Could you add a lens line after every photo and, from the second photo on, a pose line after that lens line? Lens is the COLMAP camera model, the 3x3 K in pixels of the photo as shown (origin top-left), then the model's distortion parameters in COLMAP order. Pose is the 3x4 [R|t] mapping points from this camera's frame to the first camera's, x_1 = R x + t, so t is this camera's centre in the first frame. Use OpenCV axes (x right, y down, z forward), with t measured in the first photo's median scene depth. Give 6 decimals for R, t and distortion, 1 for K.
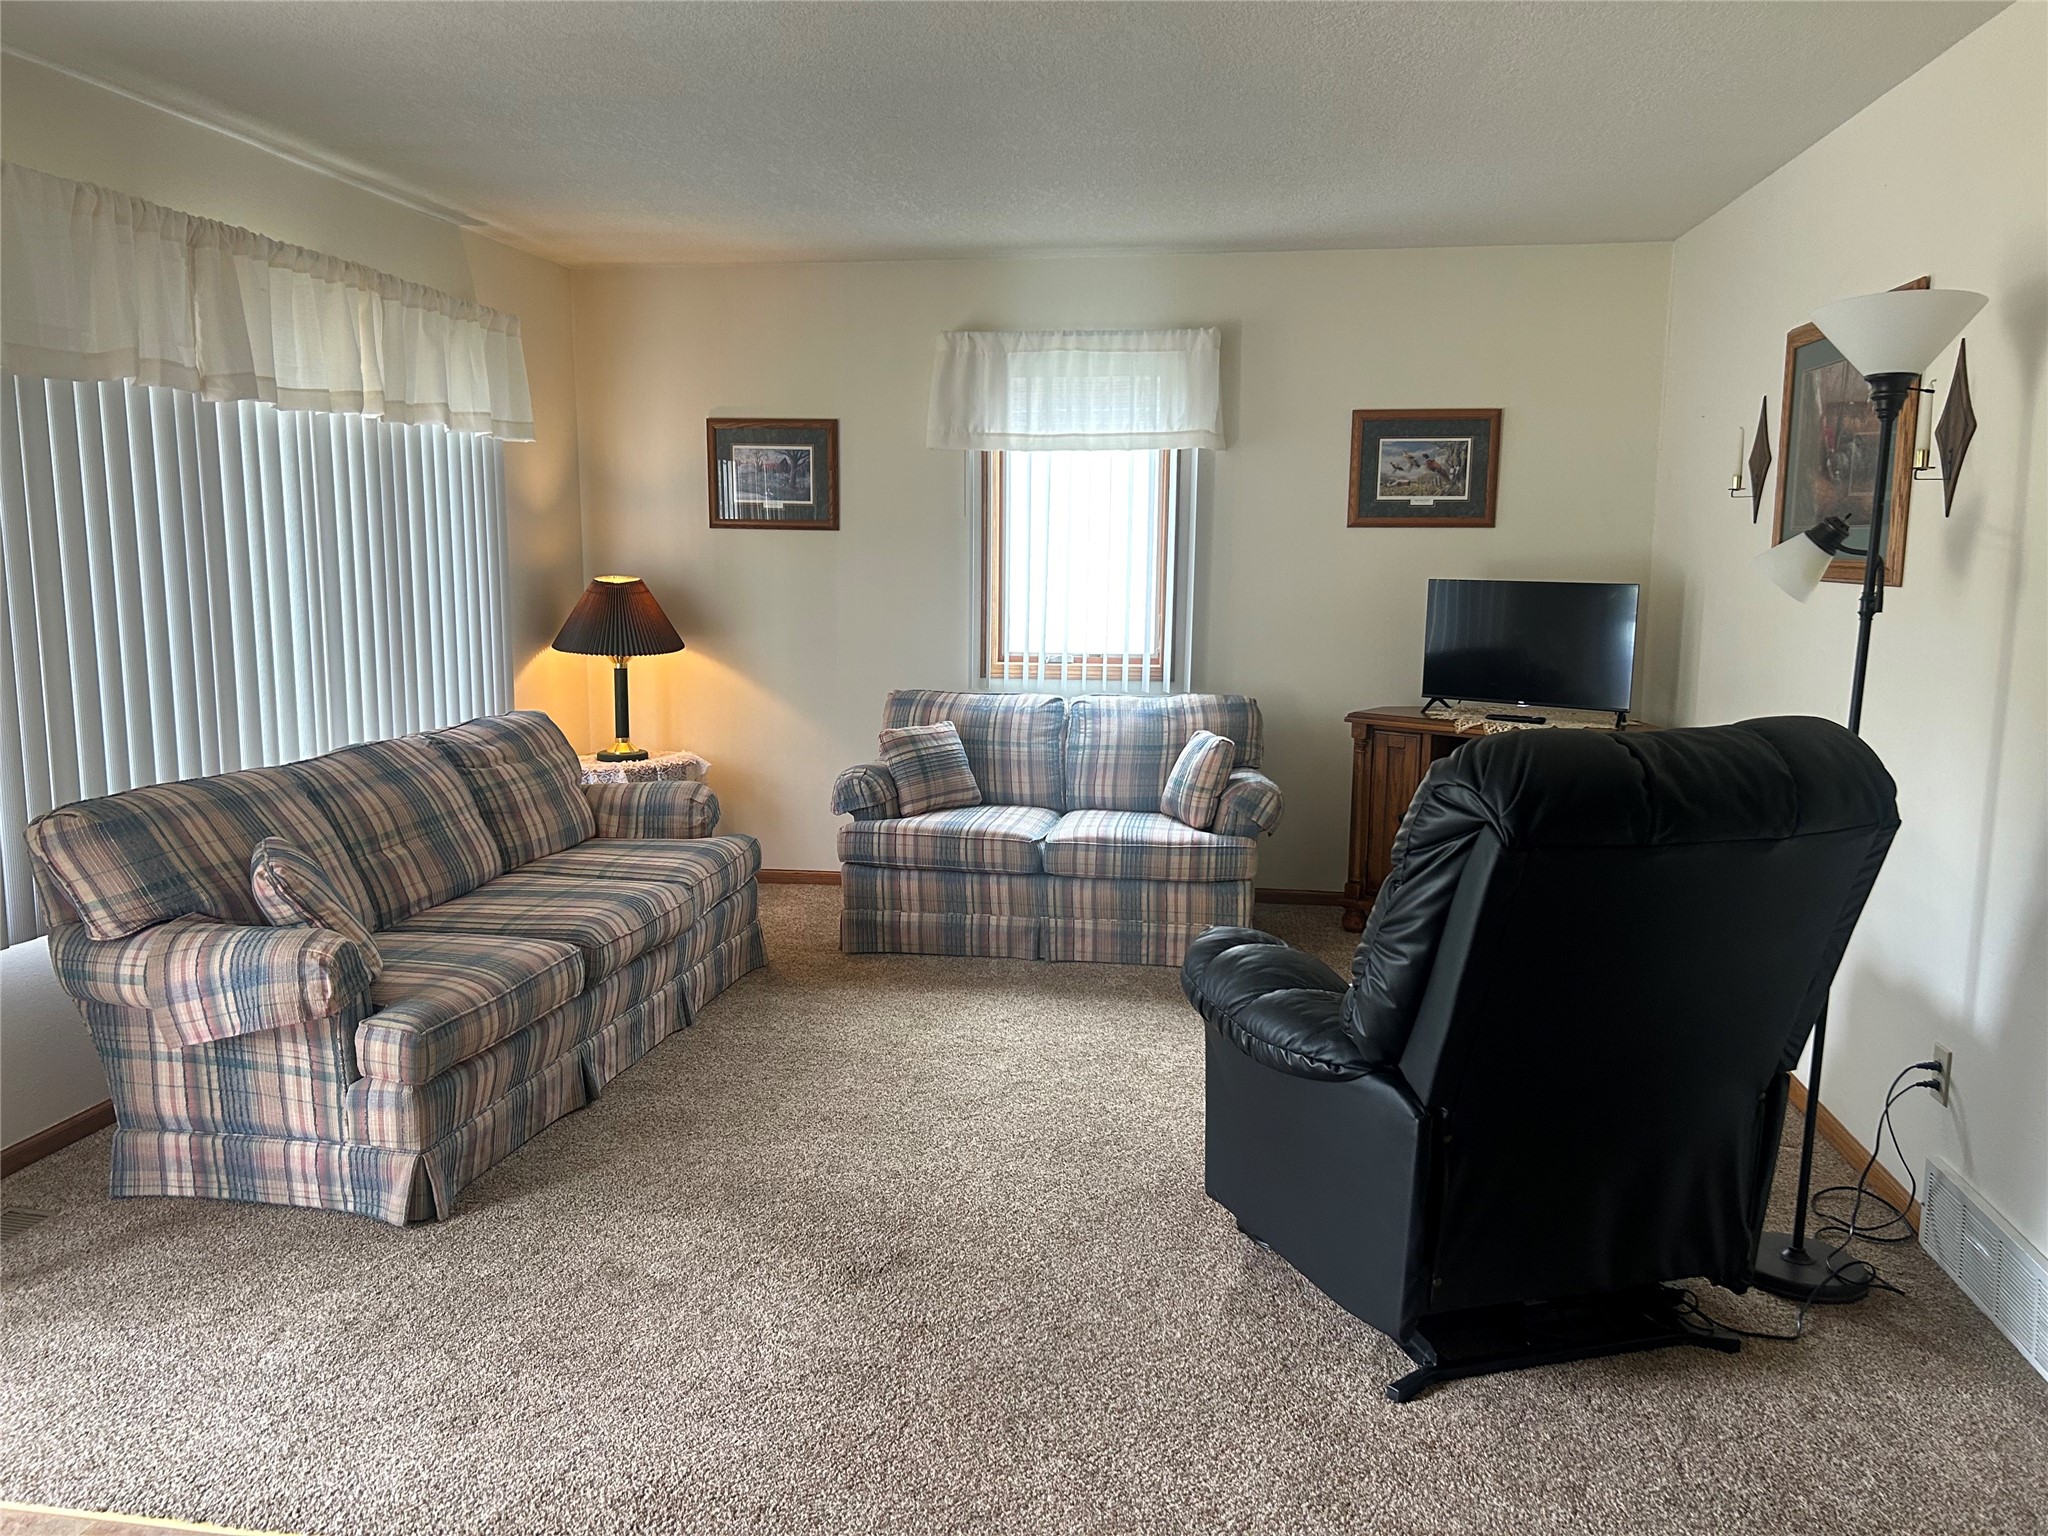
lens RADIAL K [[1538.2, 0, 1024.0], [0, 1538.2, 768.0], [0, 0, 1]] dist [0.106372, -0.154517]
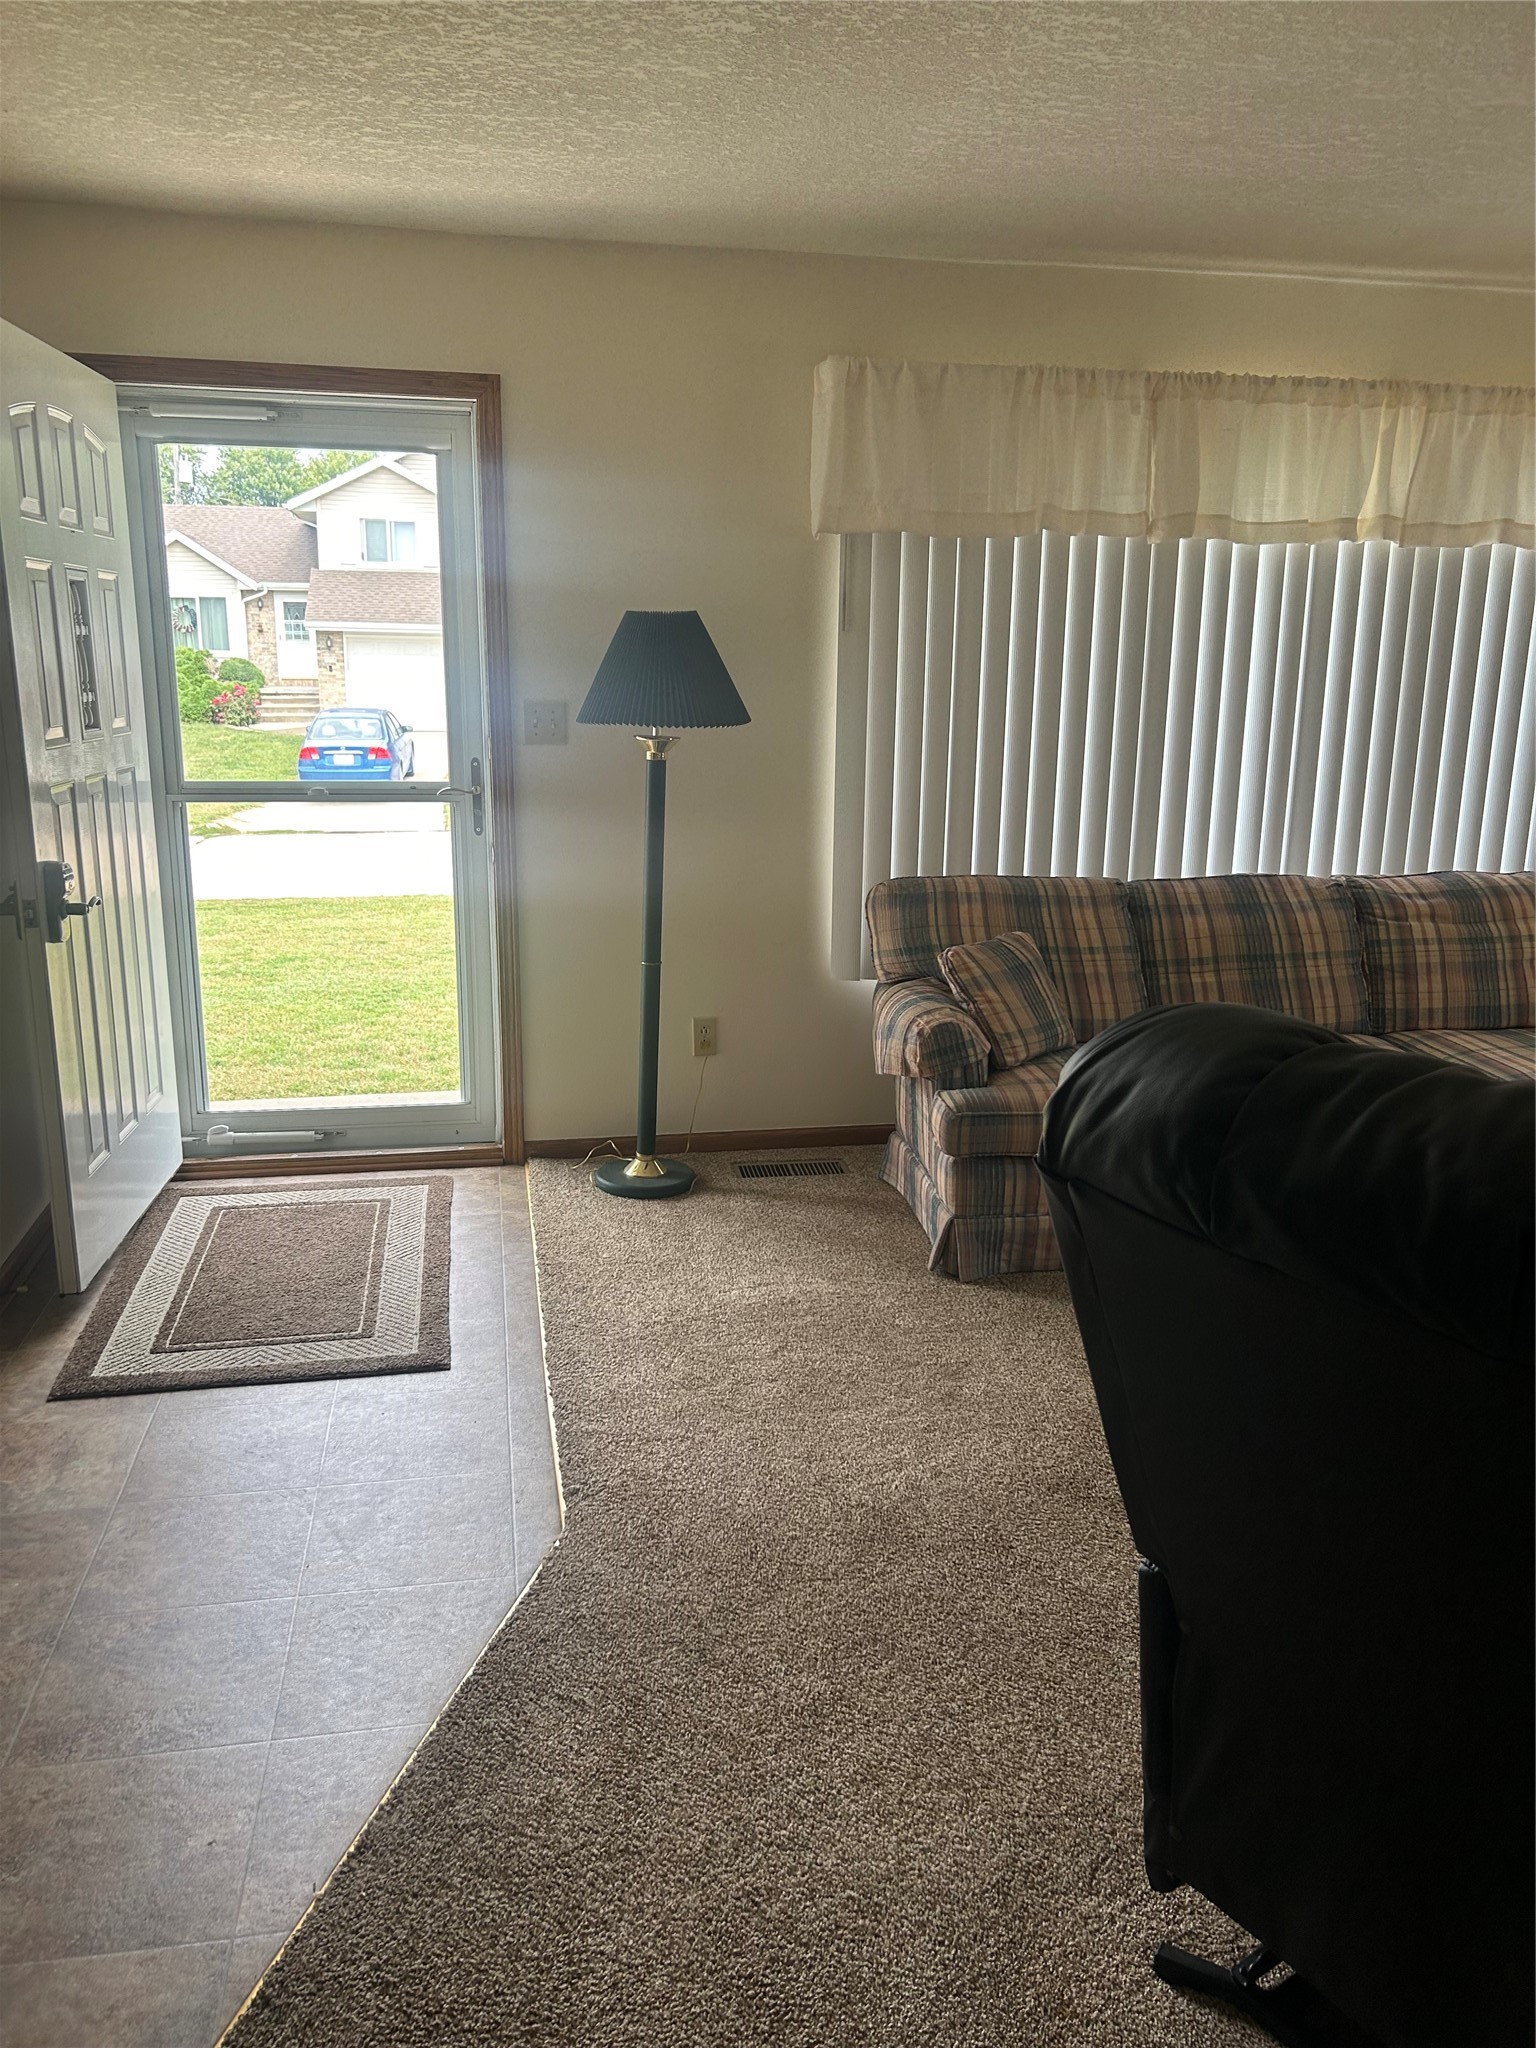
lens RADIAL K [[1575.9, 0, 768.0], [0, 1575.9, 1024.0], [0, 0, 1]] dist [0.026679, -0.001839]
pose [[0.320547, 0.218488, -0.921690, 0.370460], [-0.149254, 0.972530, 0.178632, -0.046862], [0.935400, 0.080306, 0.344352, 0.286916]]
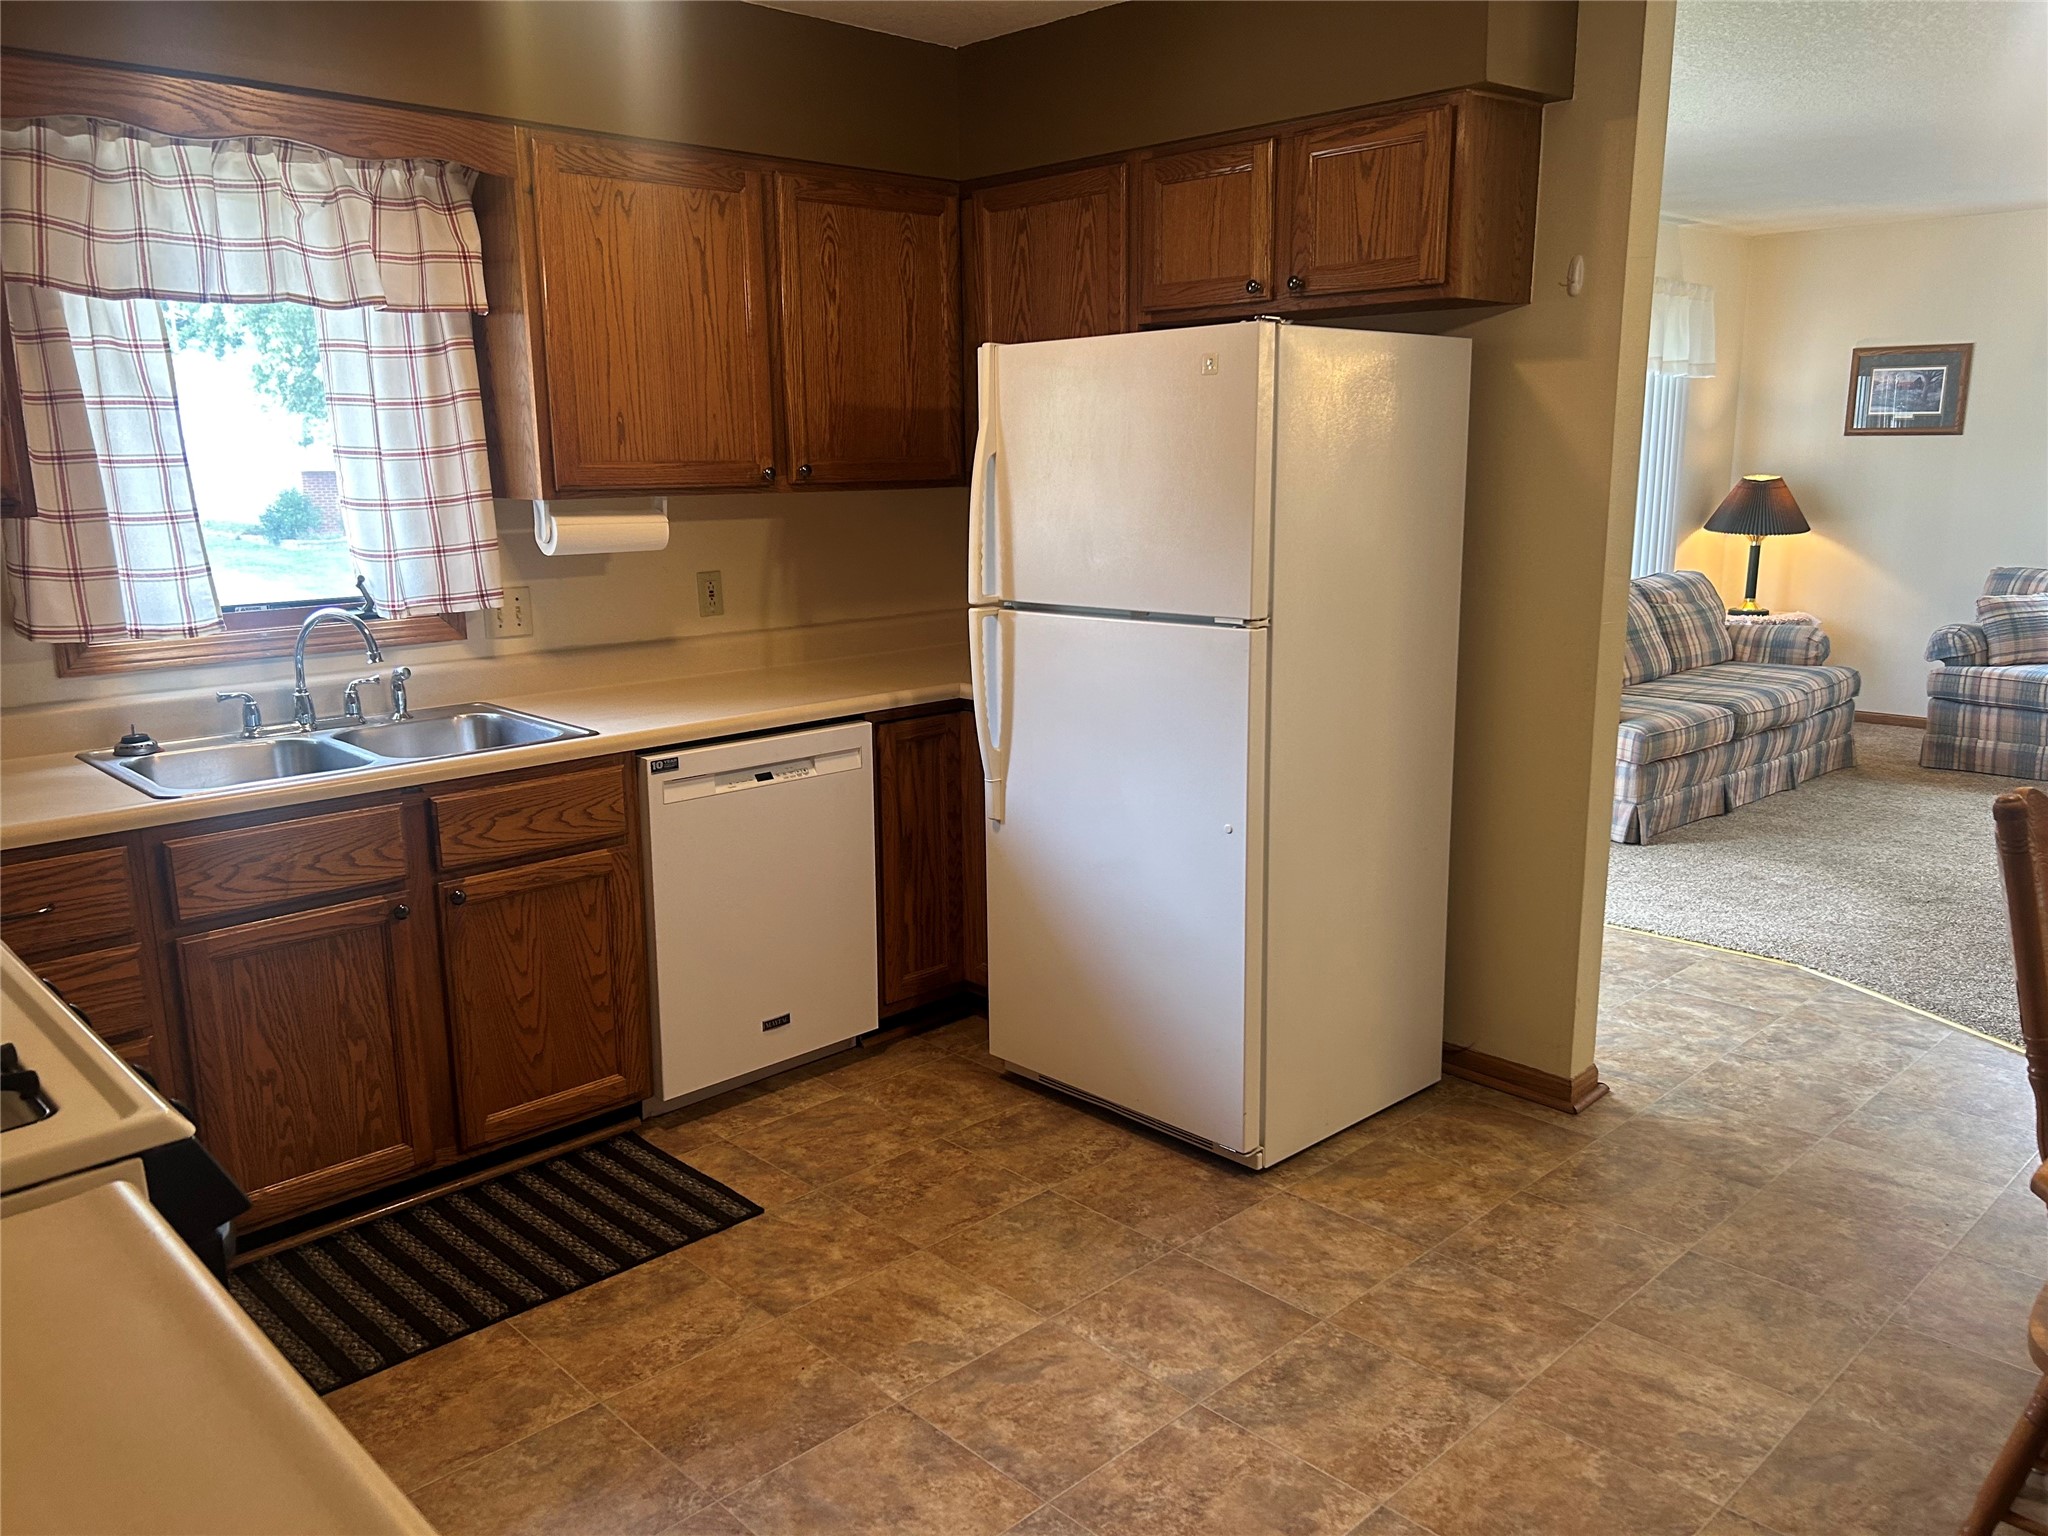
lens RADIAL K [[1575.9, 0, 1018.5], [0, 1575.9, 777.6], [0, 0, 1]] dist [0.026679, -0.001839]
pose [[0.797174, 0.112457, -0.593184, 0.071812], [-0.074604, 0.993318, 0.088057, 0.068674], [0.599123, -0.025943, 0.800237, -0.530611]]
